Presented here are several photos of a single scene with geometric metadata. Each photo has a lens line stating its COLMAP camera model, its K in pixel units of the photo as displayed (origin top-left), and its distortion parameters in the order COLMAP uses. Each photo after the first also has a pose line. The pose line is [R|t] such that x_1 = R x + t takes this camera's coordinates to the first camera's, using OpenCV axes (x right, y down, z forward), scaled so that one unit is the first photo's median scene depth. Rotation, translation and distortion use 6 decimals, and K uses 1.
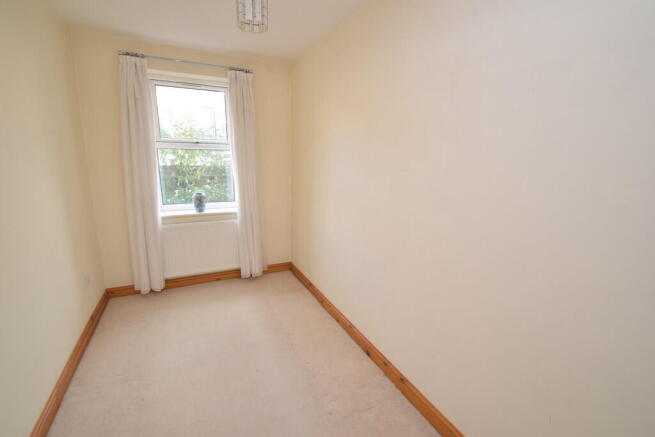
lens RADIAL K [[283.6, 0, 324.4], [0, 283.6, 212.9], [0, 0, 1]] dist [-0.001584, -0.000286]
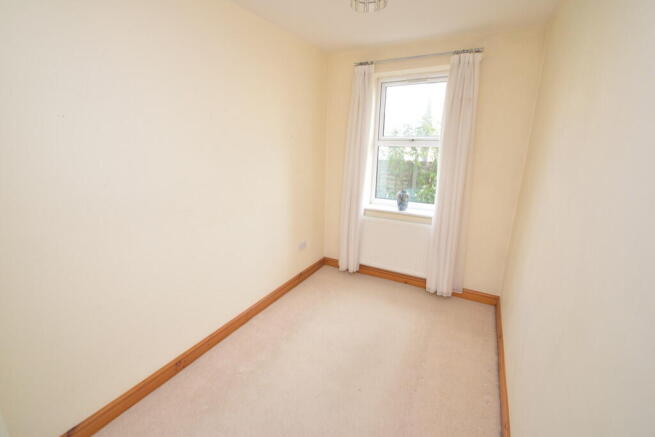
lens RADIAL K [[283.6, 0, 324.4], [0, 283.6, 212.9], [0, 0, 1]] dist [-0.001584, -0.000286]
pose [[0.590707, 0.179453, -0.786678, 0.192976], [-0.168342, 0.980909, 0.097354, -0.047323], [0.789130, 0.074923, 0.609639, 0.191374]]
